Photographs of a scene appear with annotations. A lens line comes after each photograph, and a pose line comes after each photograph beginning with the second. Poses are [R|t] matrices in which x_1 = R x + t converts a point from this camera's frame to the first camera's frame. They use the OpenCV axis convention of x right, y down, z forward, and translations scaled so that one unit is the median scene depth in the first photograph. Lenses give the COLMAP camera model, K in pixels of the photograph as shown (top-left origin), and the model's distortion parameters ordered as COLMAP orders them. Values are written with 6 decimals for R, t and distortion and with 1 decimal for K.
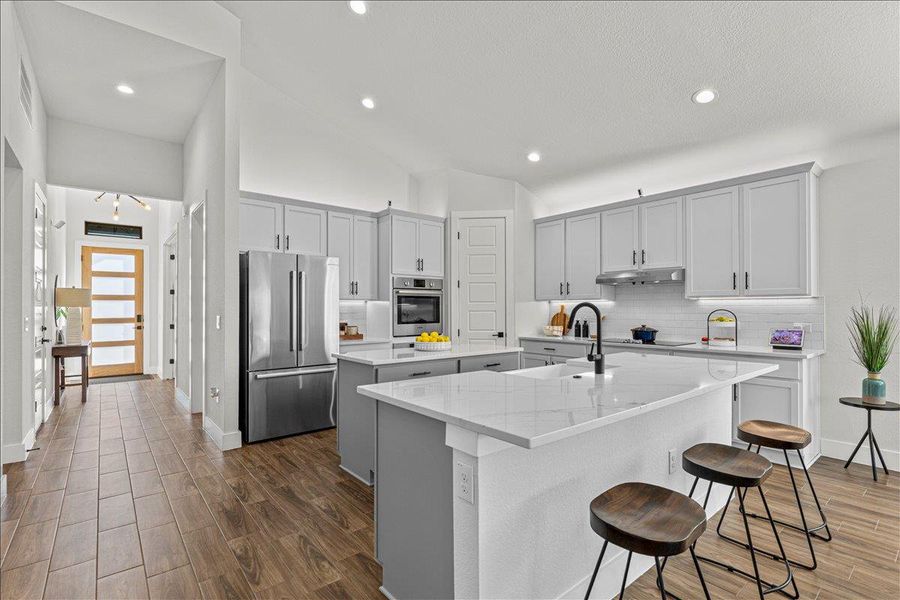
lens RADIAL K [[424.6, 0, 450.4], [0, 424.6, 306.2], [0, 0, 1]] dist [-0.003194, 0.001228]
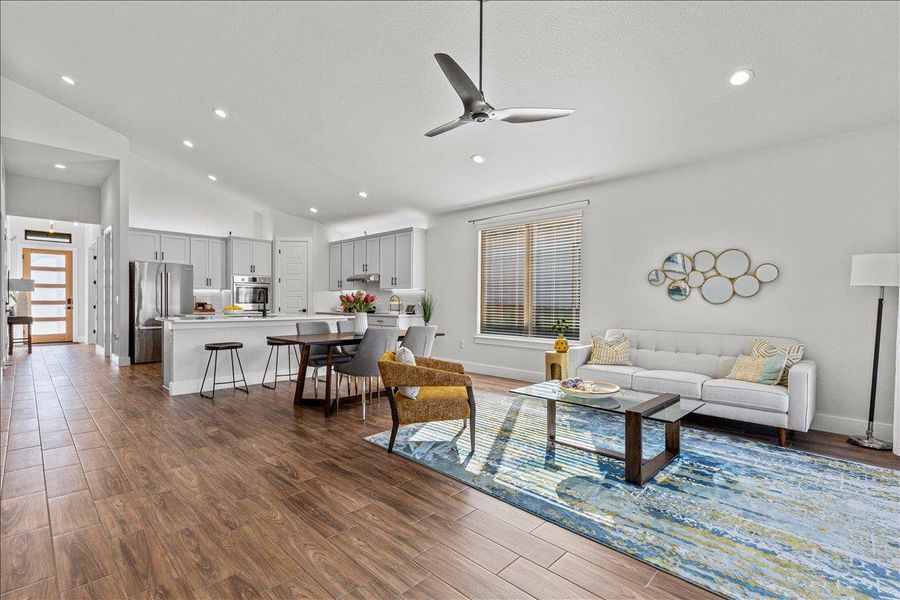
lens RADIAL K [[424.6, 0, 463.8], [0, 424.6, 308.8], [0, 0, 1]] dist [-0.003194, 0.001228]
pose [[0.992877, 0.008539, 0.118839, 0.616466], [-0.010567, 0.999809, 0.016449, 0.027840], [-0.118676, -0.017588, 0.992777, -0.853164]]
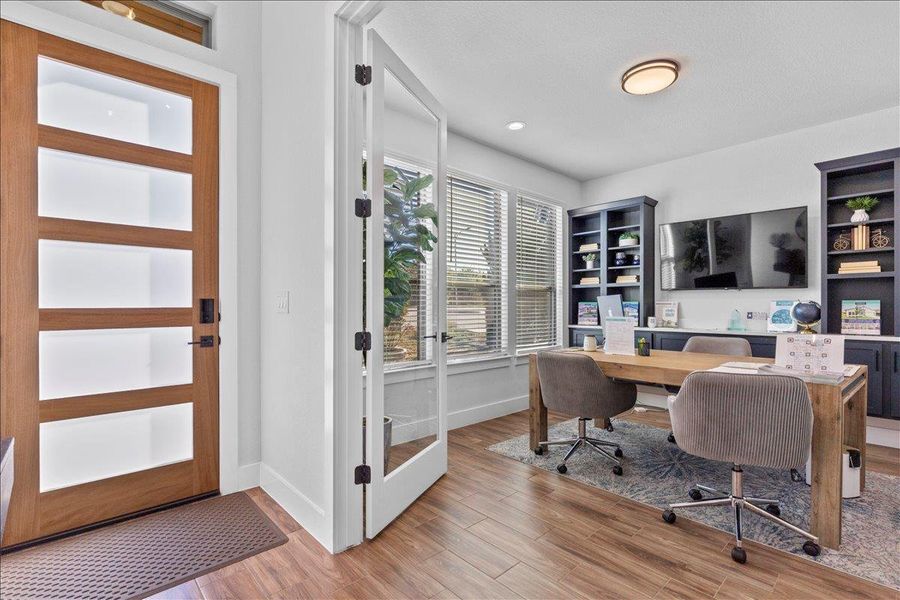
lens RADIAL K [[424.6, 0, 452.7], [0, 424.6, 304.0], [0, 0, 1]] dist [-0.003194, 0.001228]
pose [[0.998186, 0.001502, 0.060189, -0.953004], [-0.001632, 0.999996, 0.002109, 0.038150], [-0.060185, -0.002203, 0.998185, 1.137497]]
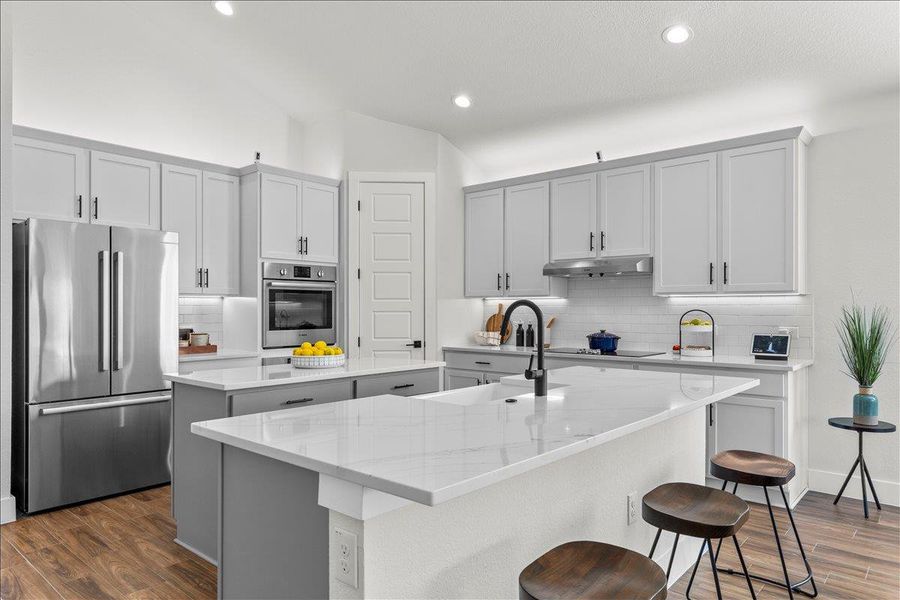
lens RADIAL K [[582.7, 0, 451.1], [0, 582.7, 307.8], [0, 0, 1]] dist [0.005625, -0.002263]
pose [[0.986761, 0.001731, 0.162170, 0.015321], [-0.002525, 0.999986, 0.004686, 0.000042], [-0.162160, -0.005033, 0.986752, 0.009092]]
